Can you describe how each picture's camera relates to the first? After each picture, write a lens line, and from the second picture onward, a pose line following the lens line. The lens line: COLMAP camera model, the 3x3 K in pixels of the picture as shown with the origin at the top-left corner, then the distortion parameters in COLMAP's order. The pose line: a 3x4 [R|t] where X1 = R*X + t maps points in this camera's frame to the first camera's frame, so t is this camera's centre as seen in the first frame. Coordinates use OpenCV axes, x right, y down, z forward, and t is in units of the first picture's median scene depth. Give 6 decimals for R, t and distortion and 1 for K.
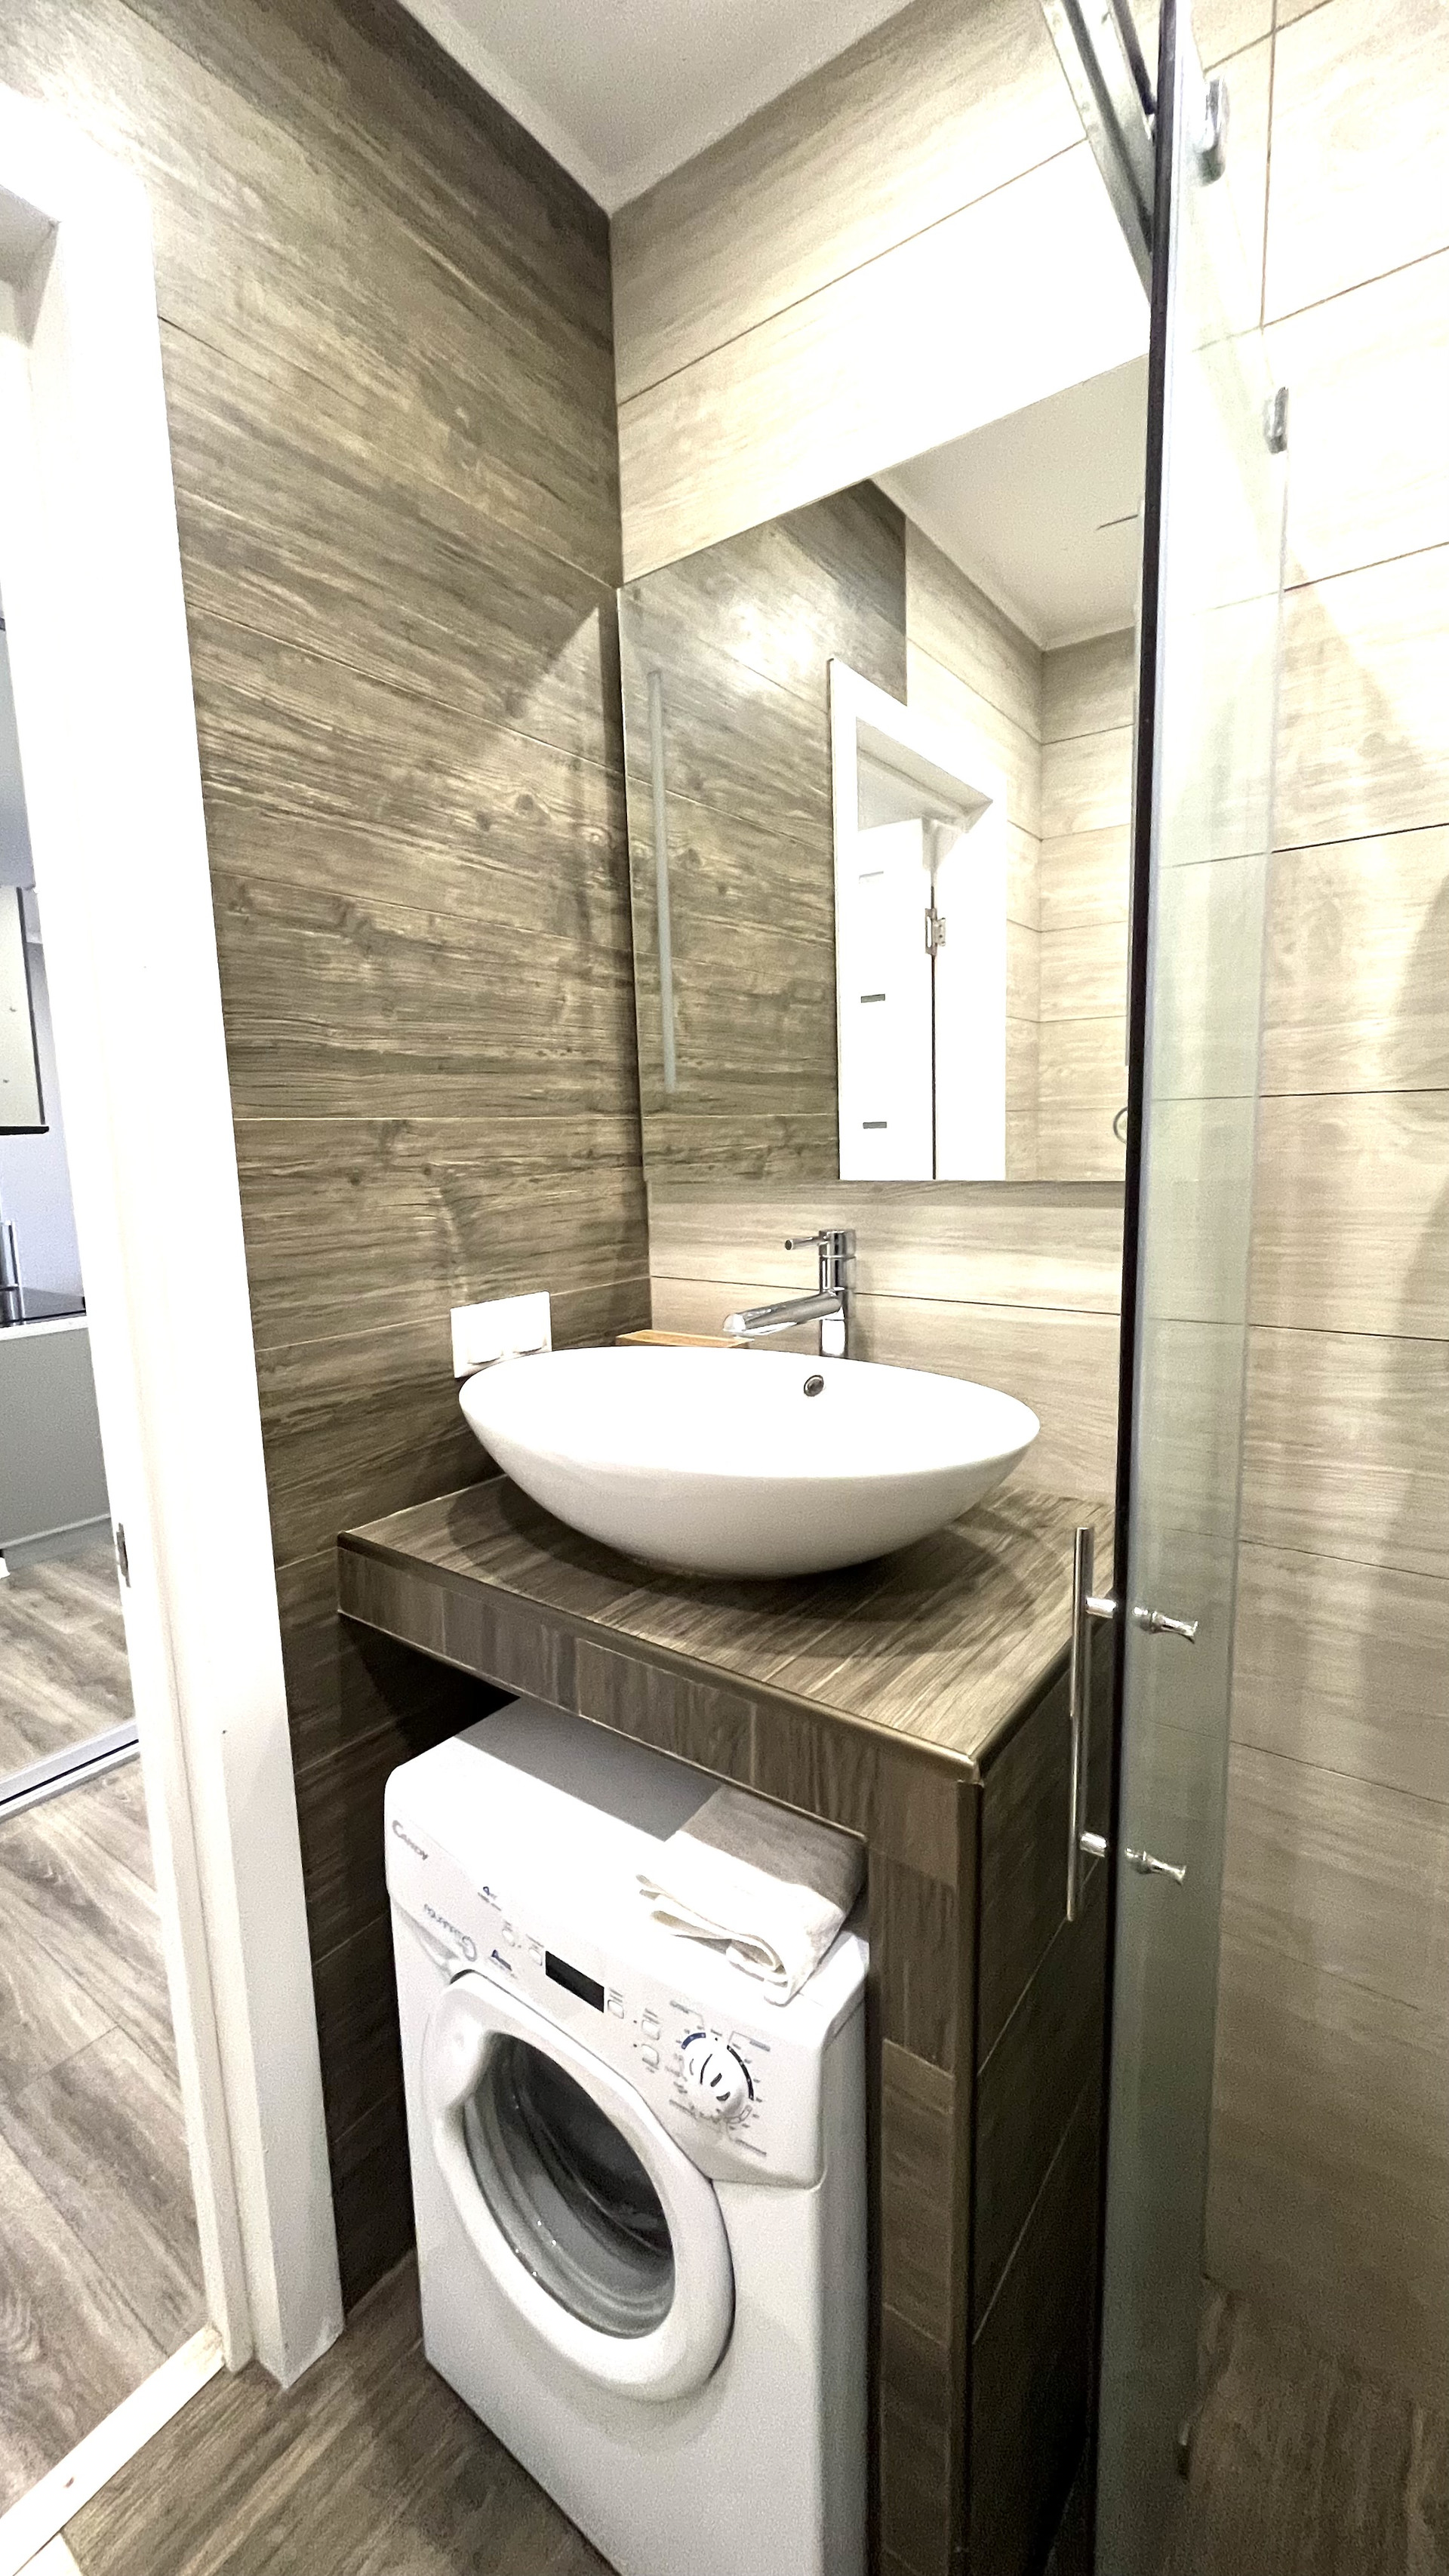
lens RADIAL K [[1033.6, 0, 725.6], [0, 1033.6, 1287.8], [0, 0, 1]] dist [-0.001216, -0.000751]
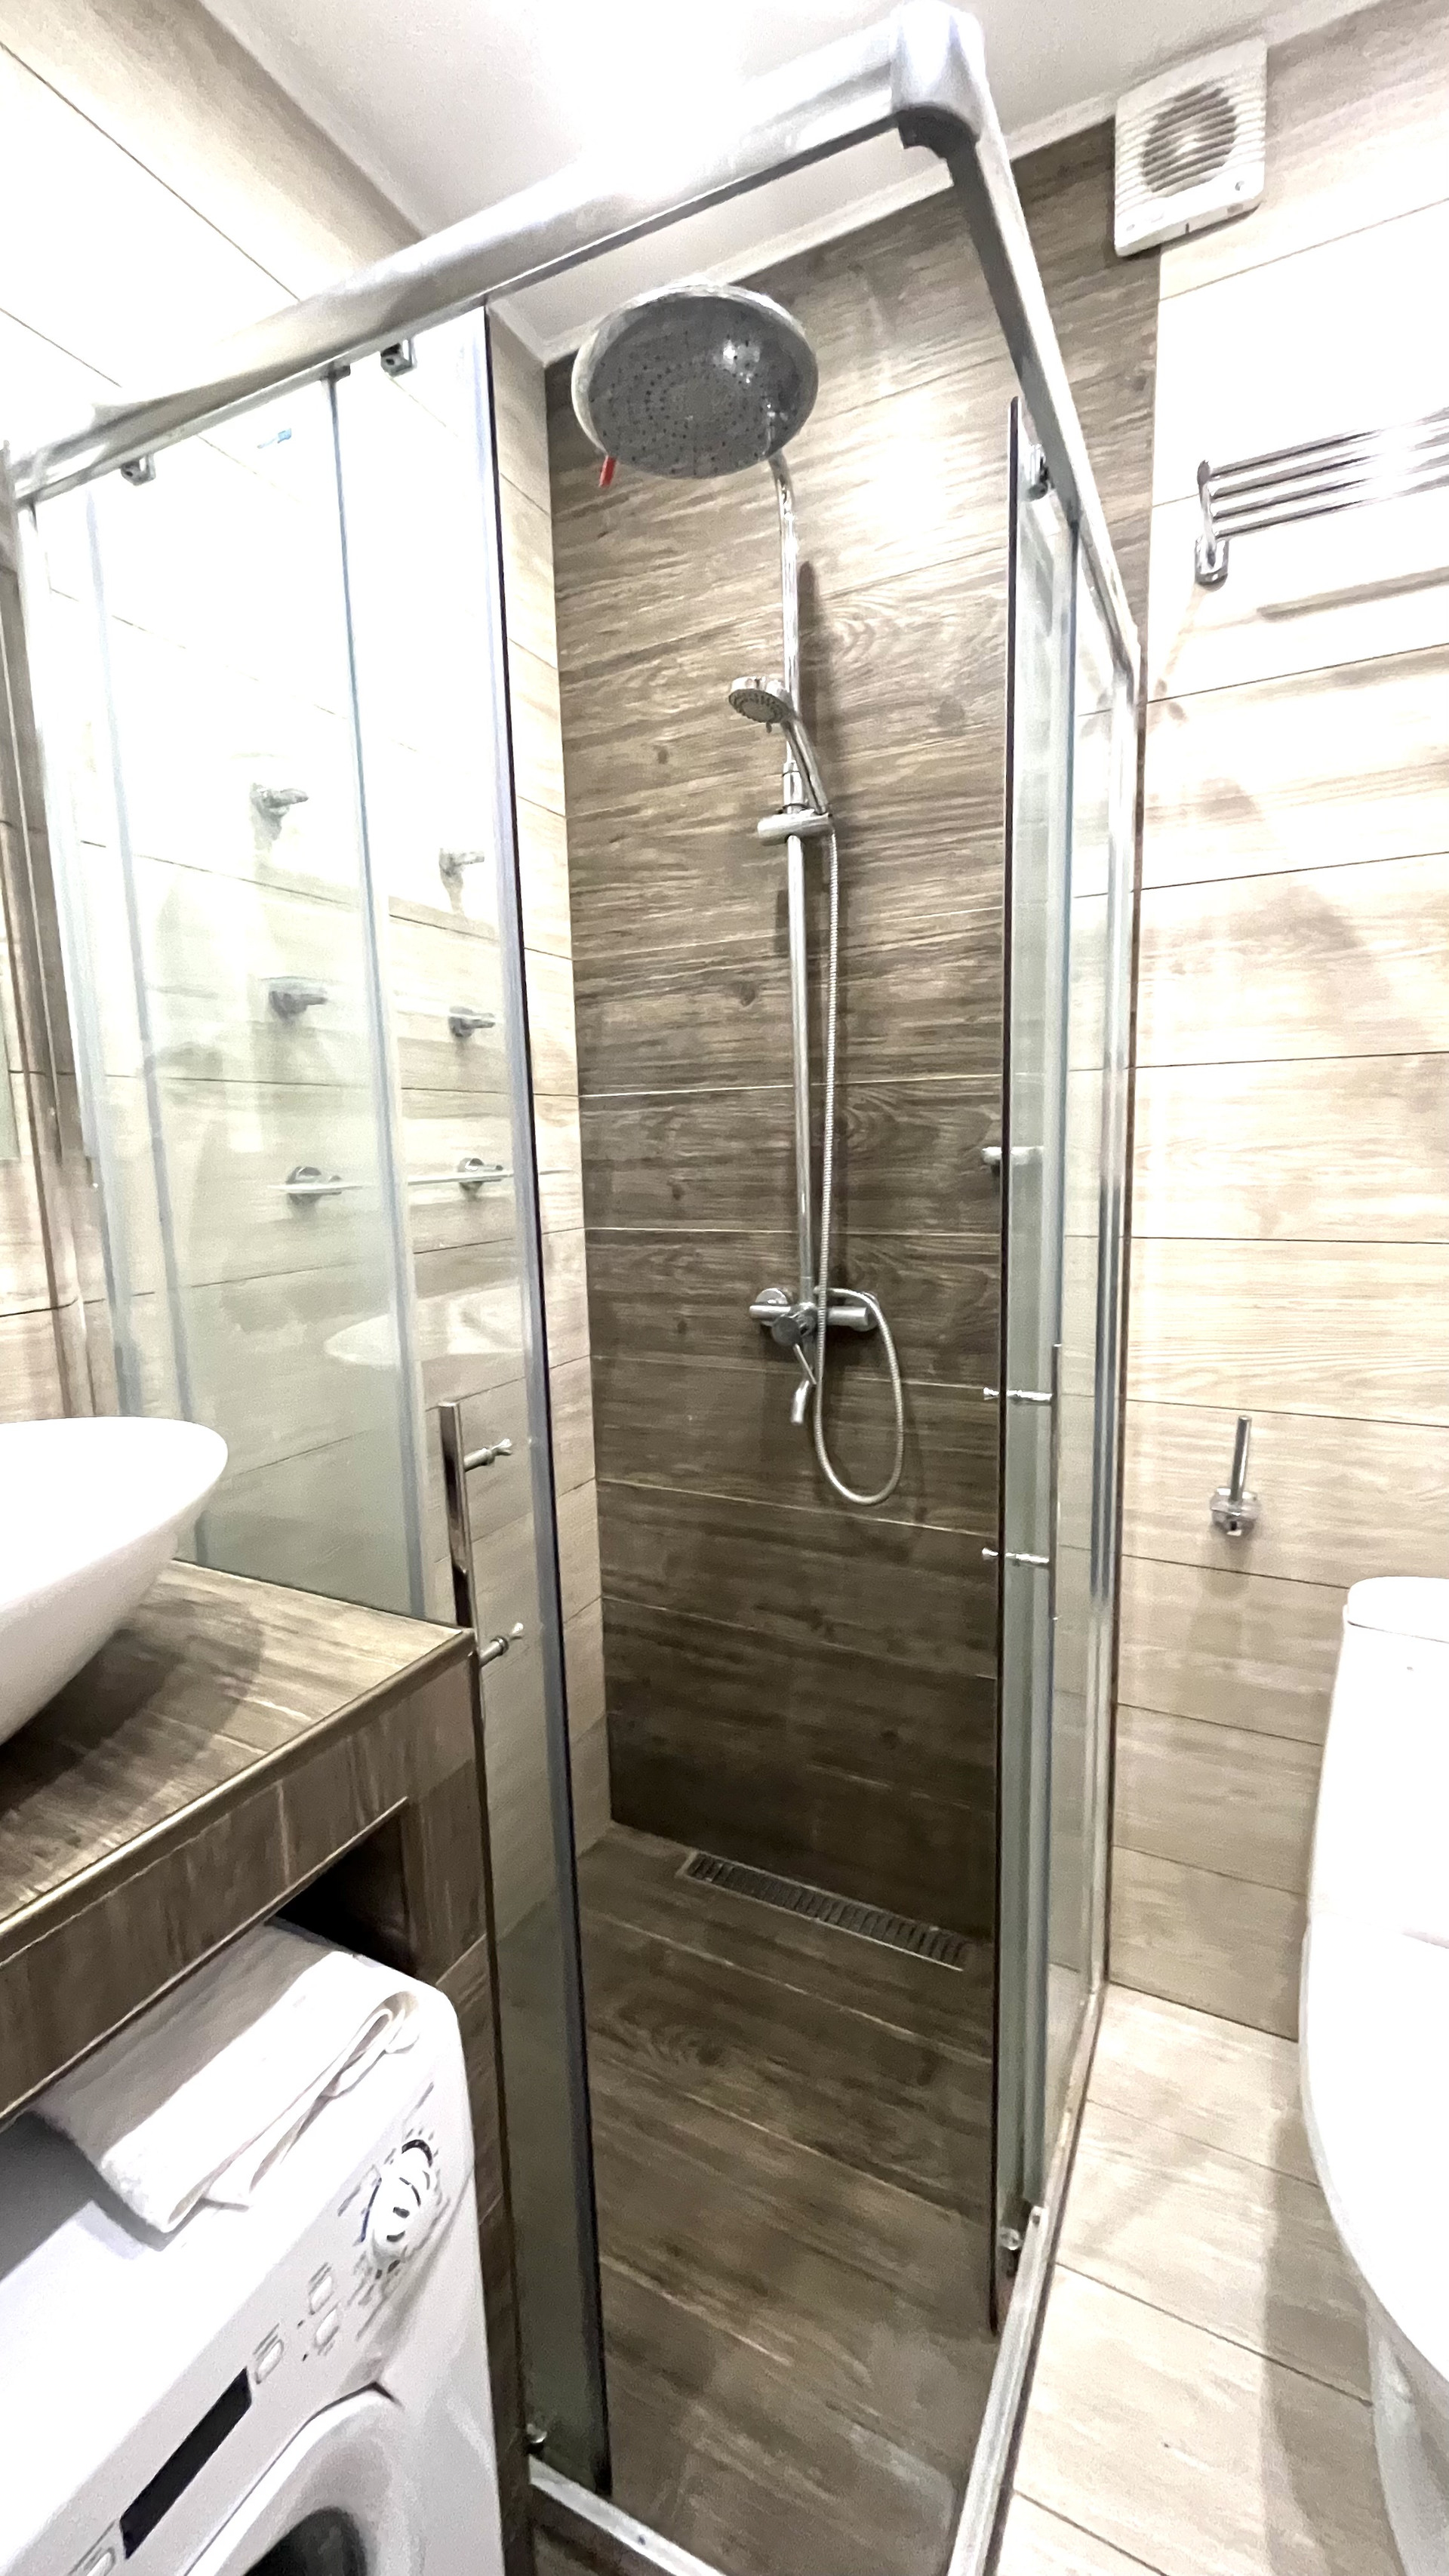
lens RADIAL K [[1033.6, 0, 734.5], [0, 1033.6, 1289.1], [0, 0, 1]] dist [-0.001216, -0.000751]
pose [[-0.164637, -0.115169, 0.979607, -0.712370], [0.173113, 0.974370, 0.143648, -0.013392], [-0.971044, 0.193232, -0.140480, 0.661087]]
